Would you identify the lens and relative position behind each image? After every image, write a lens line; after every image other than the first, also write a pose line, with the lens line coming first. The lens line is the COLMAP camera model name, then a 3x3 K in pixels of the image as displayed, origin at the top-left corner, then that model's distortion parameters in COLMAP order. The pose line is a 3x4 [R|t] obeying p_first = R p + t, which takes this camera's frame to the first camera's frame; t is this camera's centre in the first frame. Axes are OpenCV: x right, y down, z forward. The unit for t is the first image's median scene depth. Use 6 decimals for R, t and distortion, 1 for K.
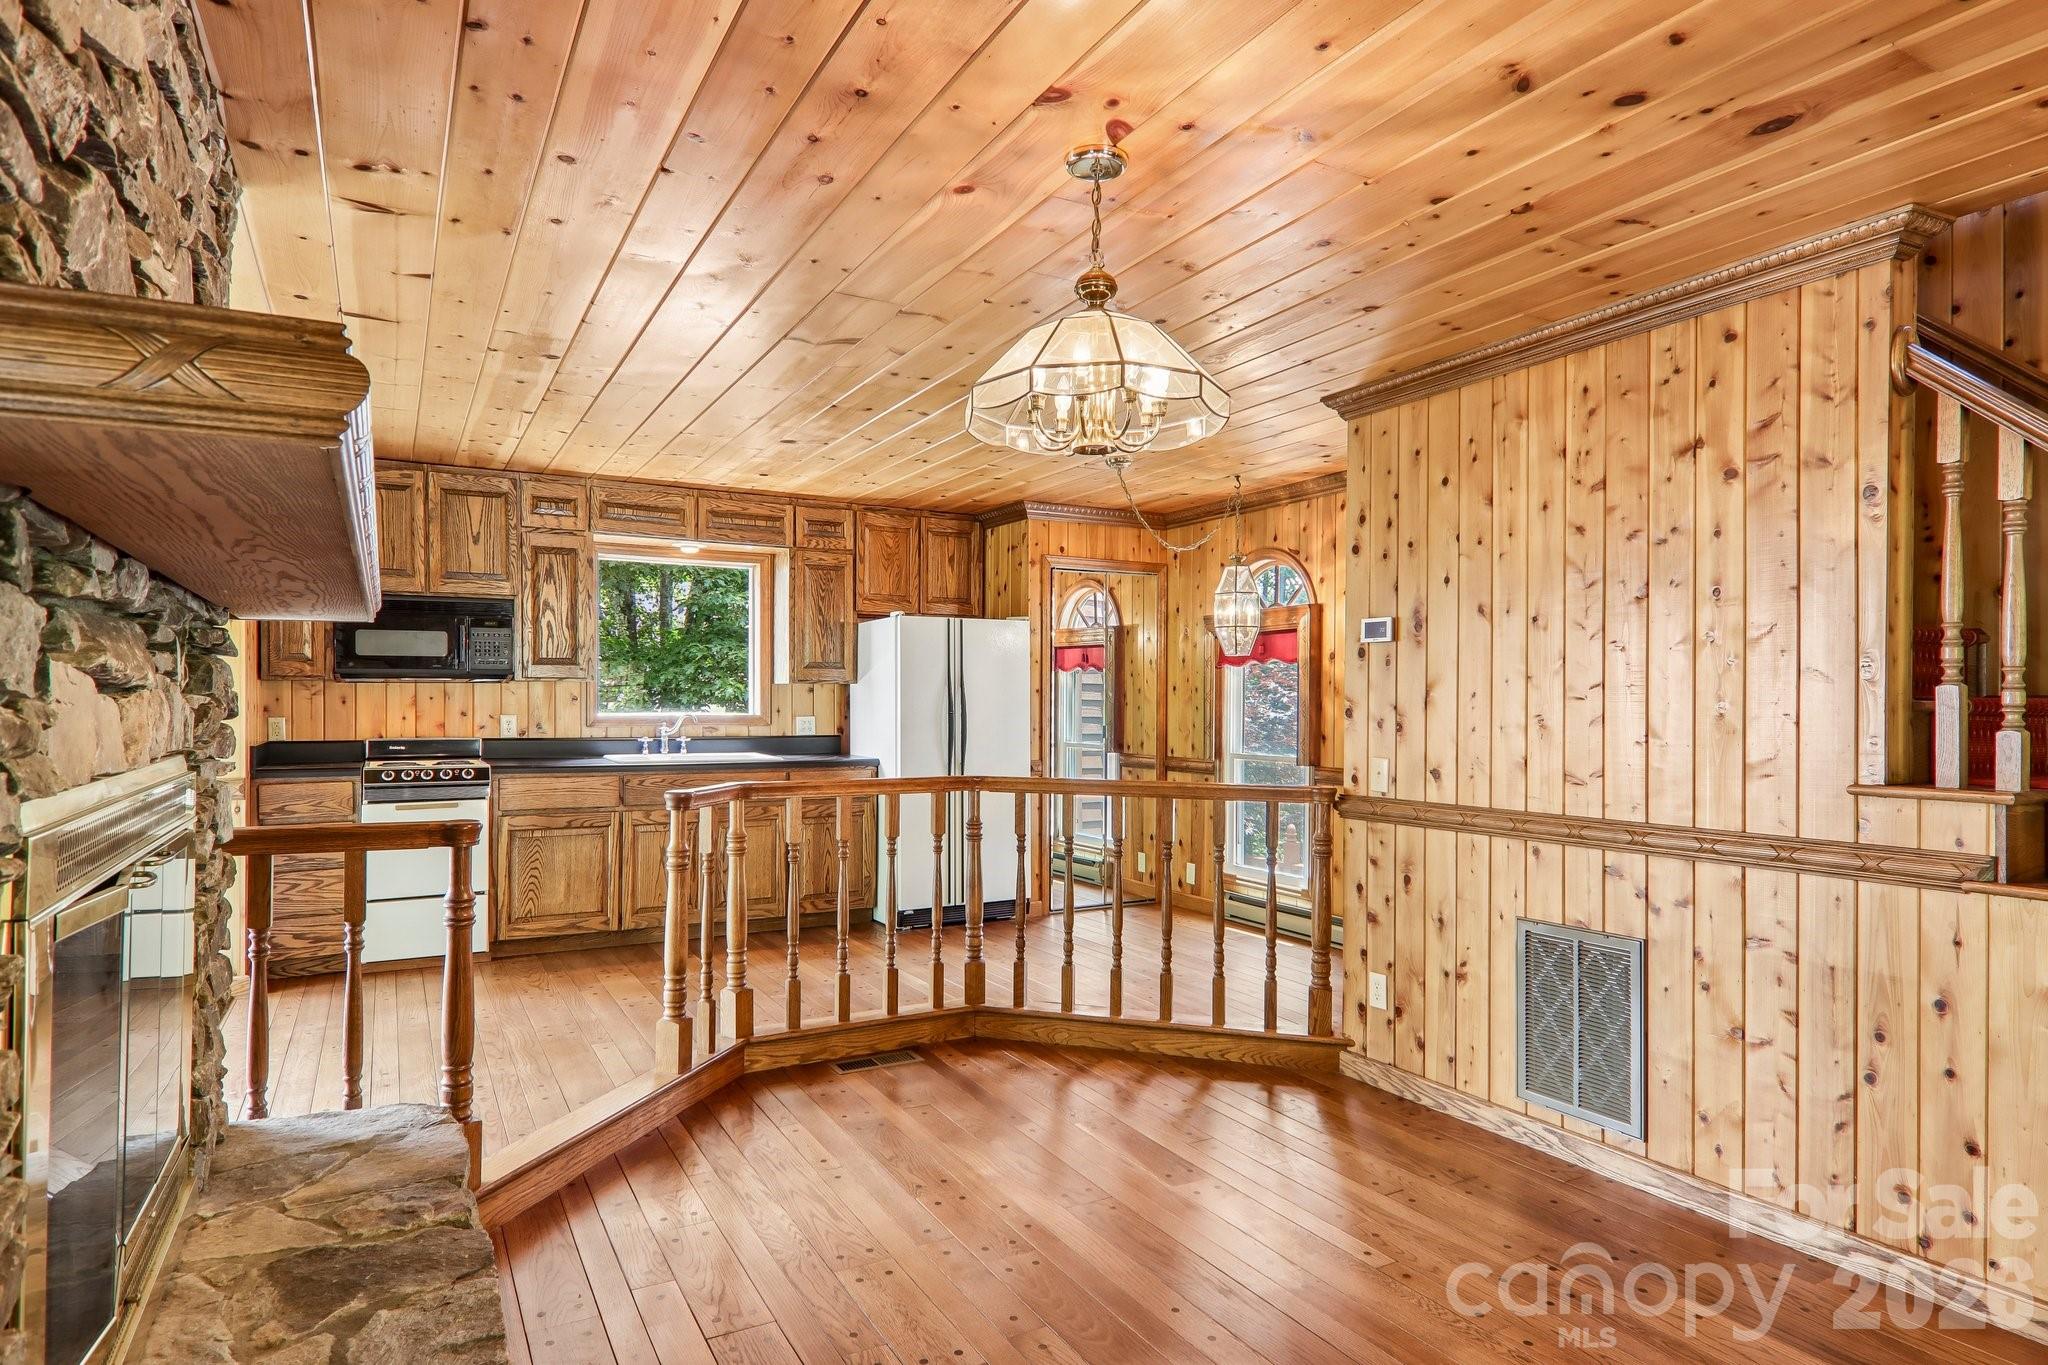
lens RADIAL K [[1136.5, 0, 1025.2], [0, 1136.5, 702.5], [0, 0, 1]] dist [0.029792, -0.022094]
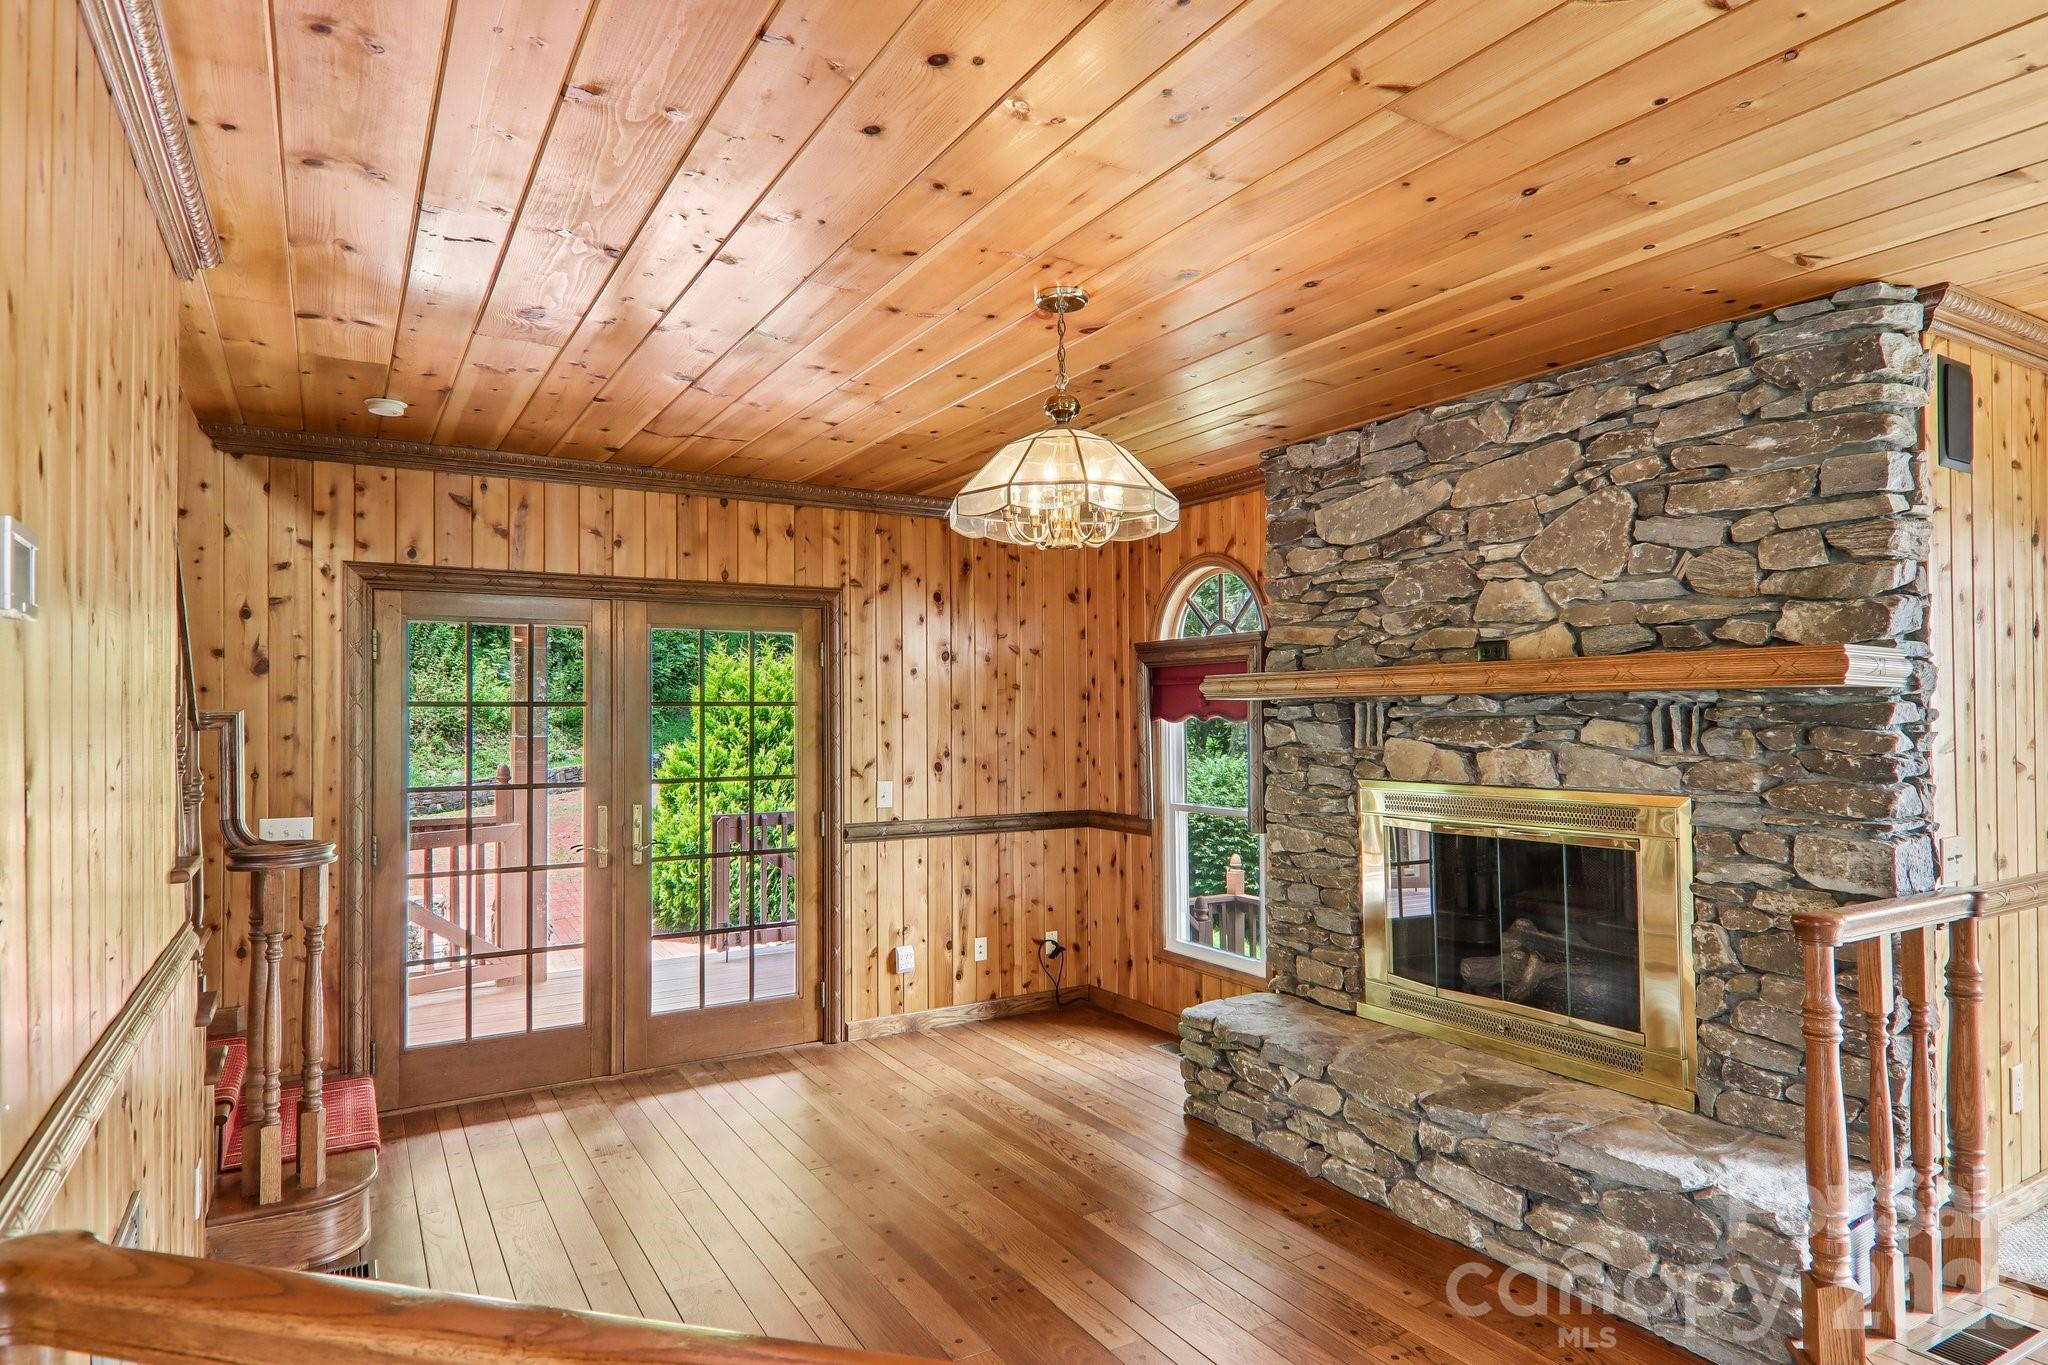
lens RADIAL K [[1144.8, 0, 1024.6], [0, 1144.8, 700.8], [0, 0, 1]] dist [0.032120, -0.021430]
pose [[-0.999536, 0.000345, -0.030444, 0.060307], [0.000796, 0.999890, -0.014795, -0.021882], [0.030436, -0.014813, -0.999427, 0.965036]]
